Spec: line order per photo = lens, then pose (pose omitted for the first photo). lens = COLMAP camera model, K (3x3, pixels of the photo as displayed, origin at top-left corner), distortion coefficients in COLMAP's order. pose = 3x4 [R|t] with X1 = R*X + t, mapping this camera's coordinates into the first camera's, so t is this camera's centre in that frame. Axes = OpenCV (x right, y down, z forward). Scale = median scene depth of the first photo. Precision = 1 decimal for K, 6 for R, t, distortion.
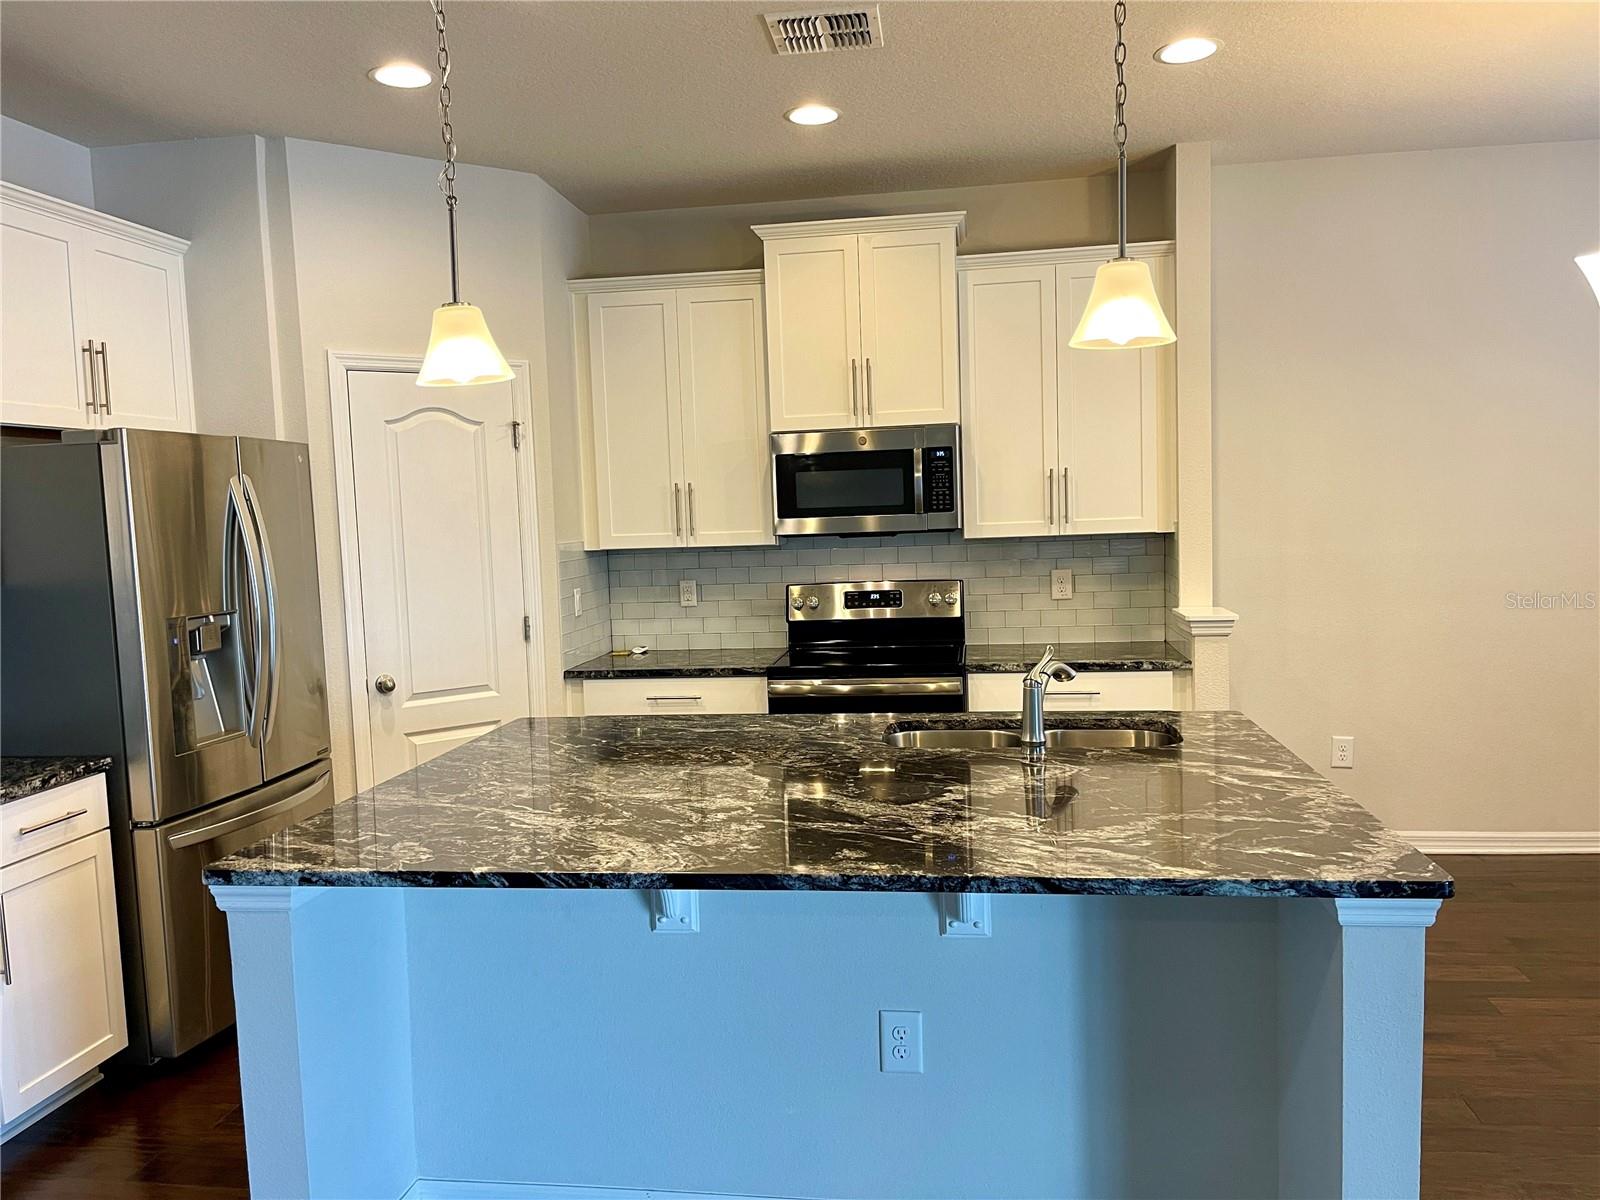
lens RADIAL K [[1215.3, 0, 794.6], [0, 1215.3, 599.6], [0, 0, 1]] dist [0.045095, -0.024233]
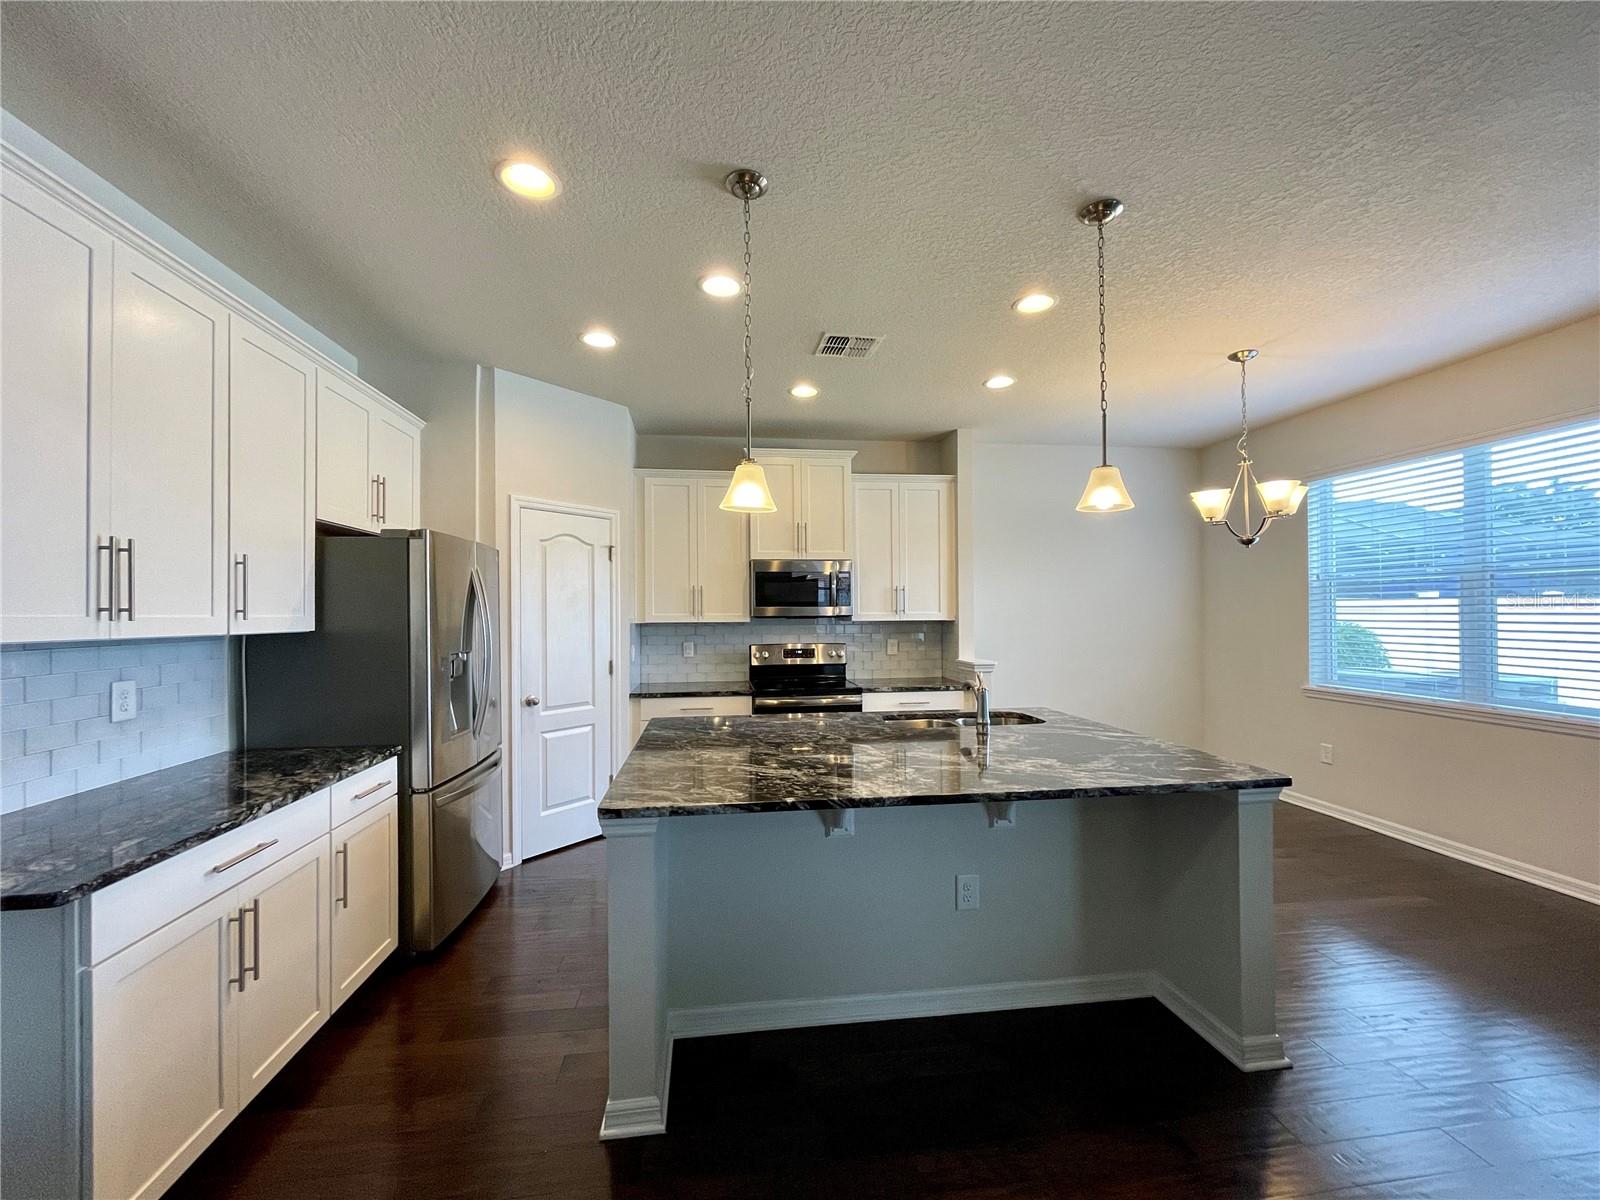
lens RADIAL K [[648.1, 0, 796.3], [0, 648.1, 603.1], [0, 0, 1]] dist [0.000982, -0.000002]
pose [[0.962401, 0.032344, 0.269702, -0.285890], [-0.006267, 0.995265, -0.096997, 0.026573], [-0.271562, 0.091659, 0.958046, 0.089819]]
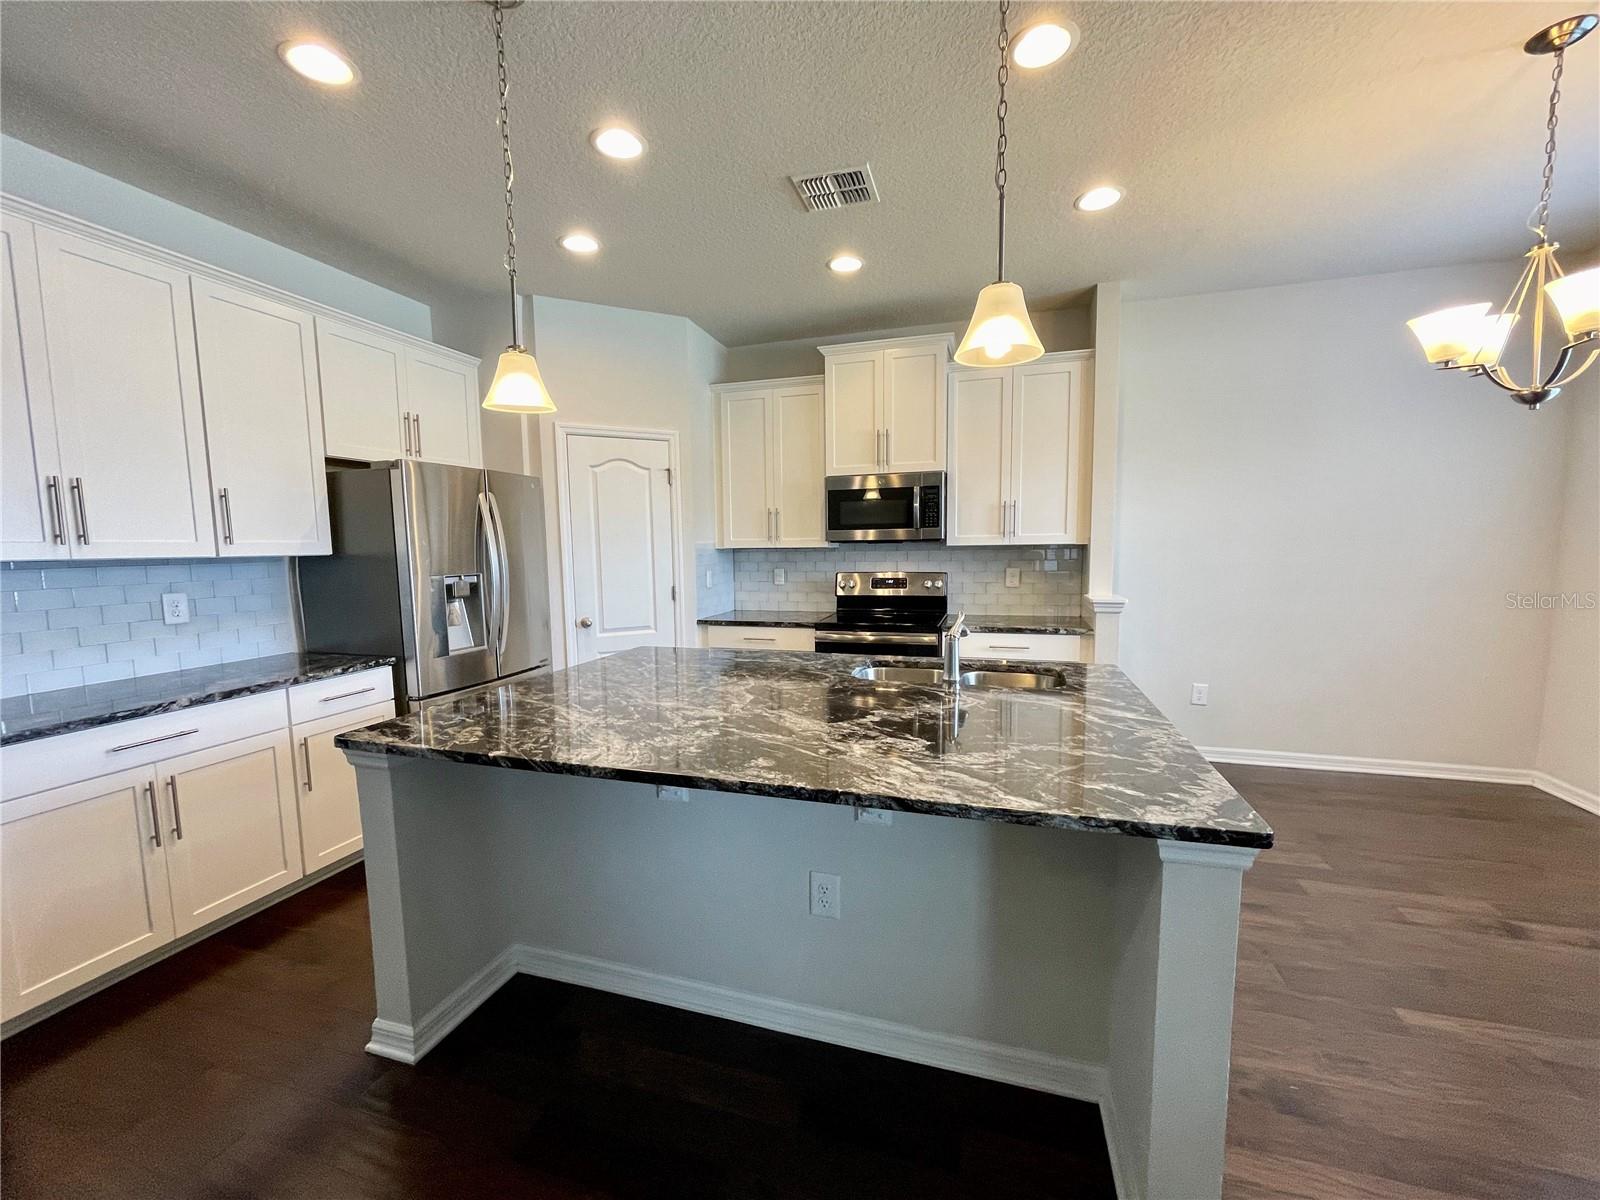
lens RADIAL K [[648.1, 0, 795.3], [0, 648.1, 604.3], [0, 0, 1]] dist [0.000982, -0.000002]
pose [[0.987354, 0.036828, -0.154195, 0.105831], [-0.033337, 0.999127, 0.025167, 0.014301], [0.154987, -0.019708, 0.987720, 0.197534]]
